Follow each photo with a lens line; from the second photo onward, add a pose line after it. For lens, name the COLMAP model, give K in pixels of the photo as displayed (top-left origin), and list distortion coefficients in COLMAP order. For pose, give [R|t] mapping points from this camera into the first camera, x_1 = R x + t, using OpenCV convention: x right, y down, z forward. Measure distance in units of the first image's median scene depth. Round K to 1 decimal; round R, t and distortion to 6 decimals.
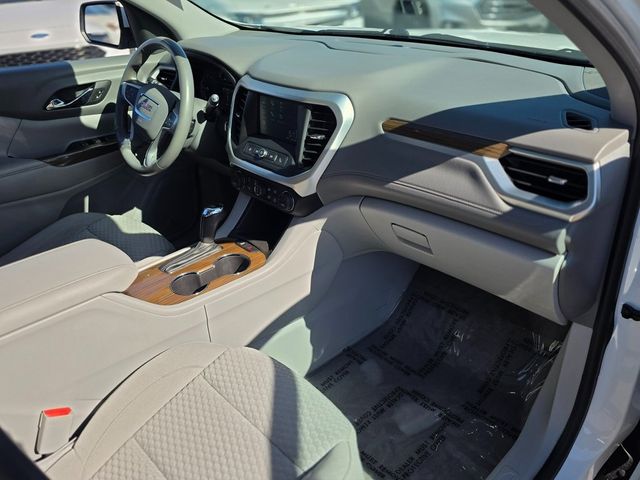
lens RADIAL K [[497.6, 0, 322.2], [0, 497.6, 235.6], [0, 0, 1]] dist [0.024199, -0.010130]
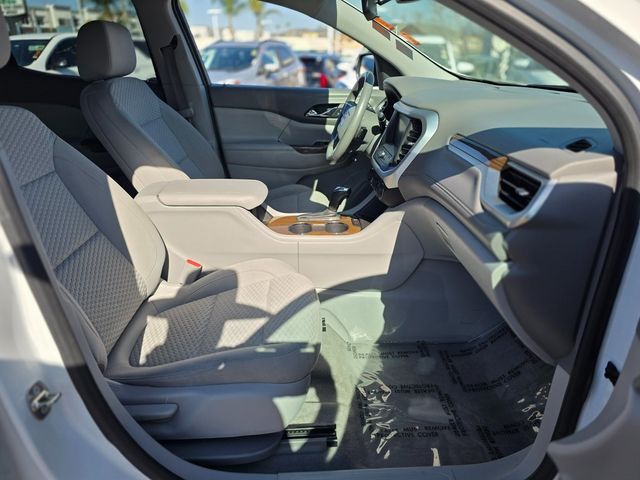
lens RADIAL K [[422.8, 0, 317.5], [0, 422.8, 243.0], [0, 0, 1]] dist [-0.007366, 0.001142]
pose [[0.749267, 0.295924, -0.592476, 0.487846], [-0.338488, 0.940057, 0.041466, 0.067420], [0.569232, 0.169477, 0.804520, 0.050076]]
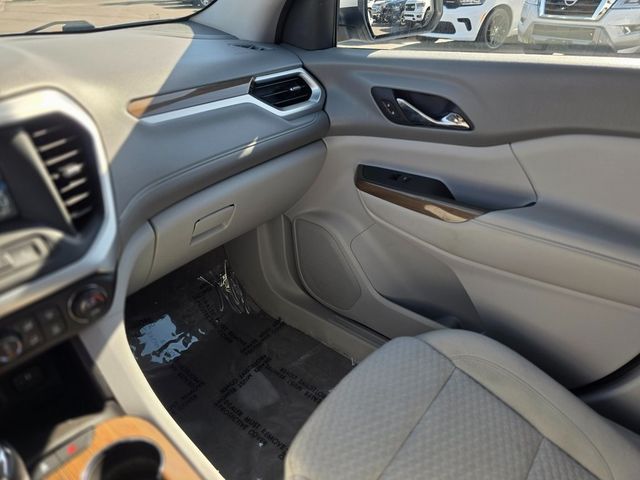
lens RADIAL K [[422.8, 0, 319.5], [0, 422.8, 234.1], [0, 0, 1]] dist [-0.007366, 0.001142]
pose [[-0.109067, -0.470369, 0.875704, -0.454213], [0.500411, 0.735208, 0.457229, -0.205017], [-0.858890, 0.488081, 0.155191, 0.667933]]
